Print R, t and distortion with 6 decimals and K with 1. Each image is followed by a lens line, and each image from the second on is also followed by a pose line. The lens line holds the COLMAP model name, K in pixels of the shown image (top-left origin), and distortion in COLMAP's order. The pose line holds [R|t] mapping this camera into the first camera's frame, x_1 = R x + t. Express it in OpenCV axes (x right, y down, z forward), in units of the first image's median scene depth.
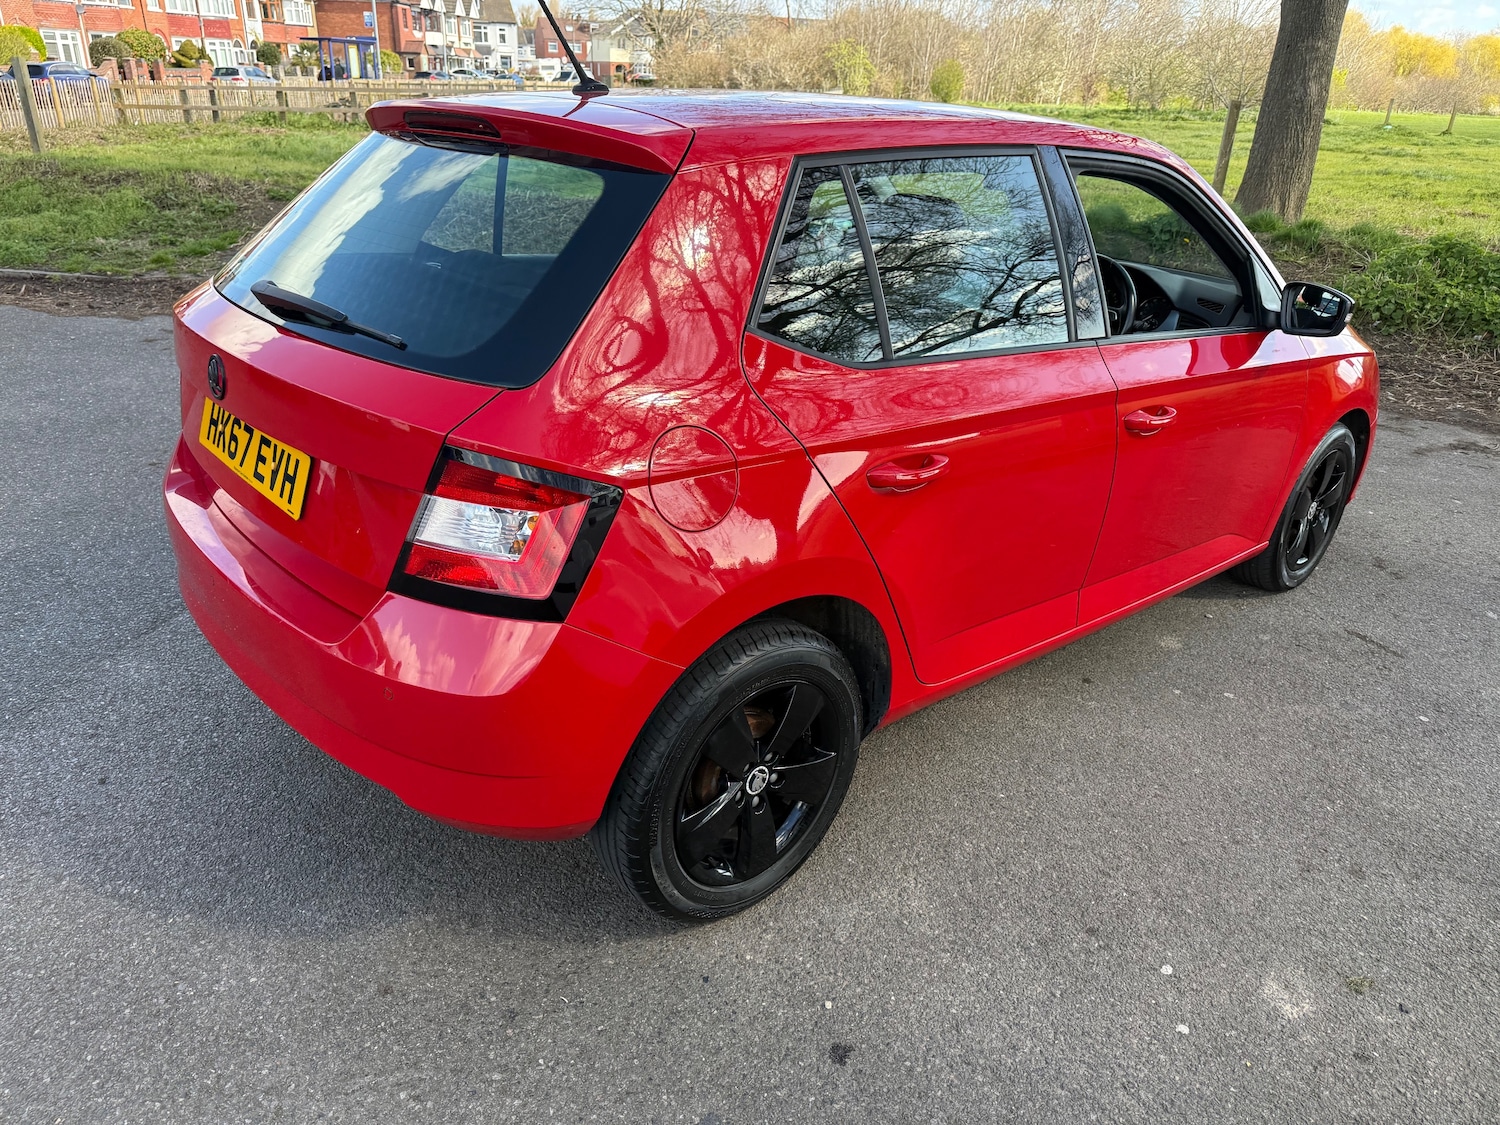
lens RADIAL K [[1051.2, 0, 745.9], [0, 1051.2, 587.3], [0, 0, 1]] dist [0.023547, -0.033165]
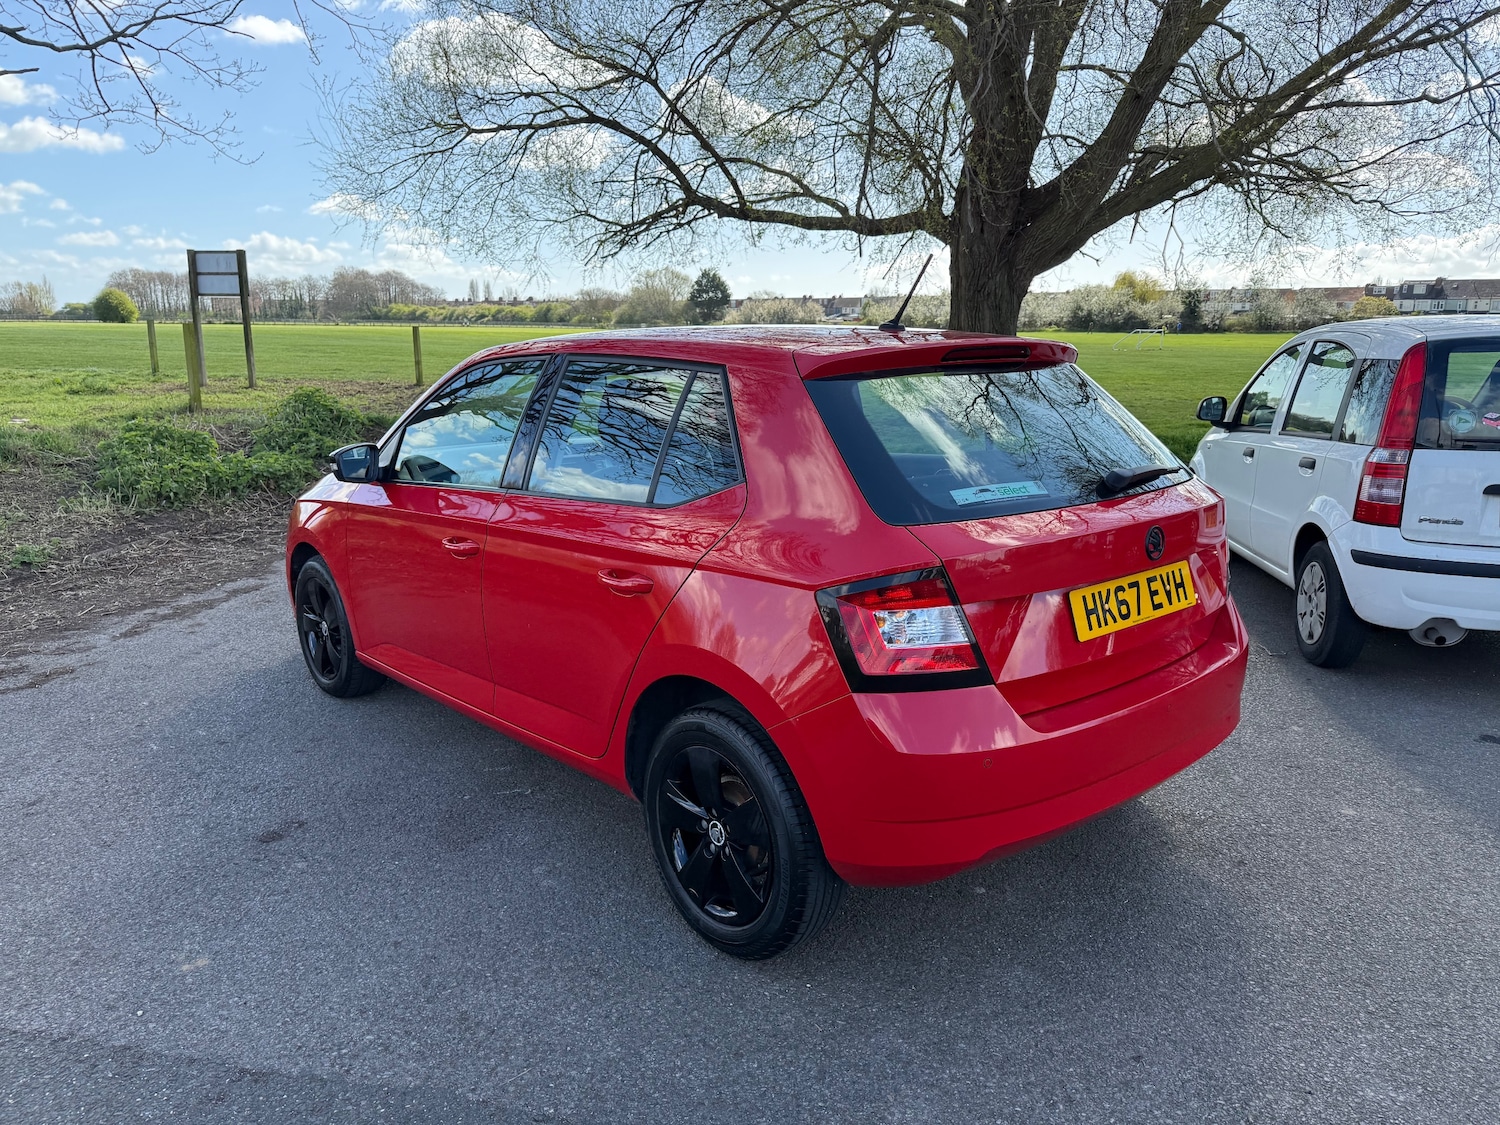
lens RADIAL K [[1051.2, 0, 745.1], [0, 1051.2, 576.6], [0, 0, 1]] dist [0.023547, -0.033165]
pose [[0.005283, -0.264106, 0.964479, -1.422014], [0.426742, 0.872854, 0.236678, -0.551815], [-0.904358, 0.410333, 0.117317, 1.065587]]
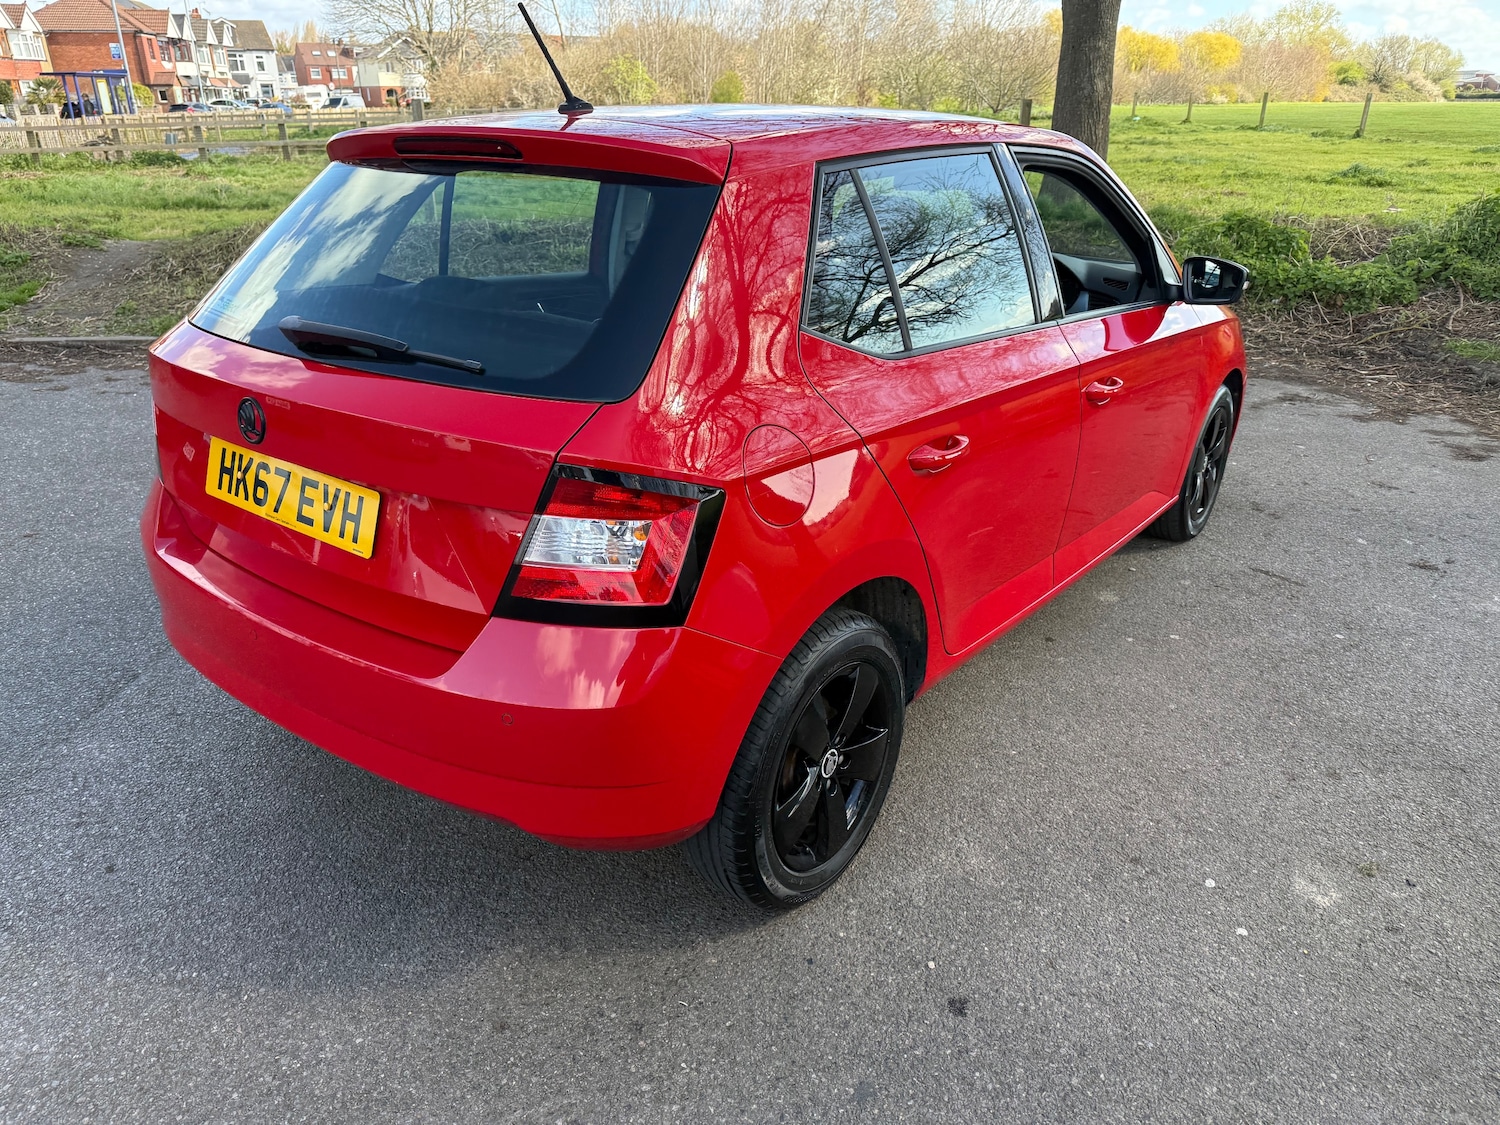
lens RADIAL K [[1051.2, 0, 748.2], [0, 1051.2, 585.9], [0, 0, 1]] dist [0.023547, -0.033165]
pose [[0.980610, -0.112592, 0.160397, -0.185535], [0.114635, 0.993401, -0.003513, 0.003861], [-0.158943, 0.021832, 0.987046, -0.011165]]
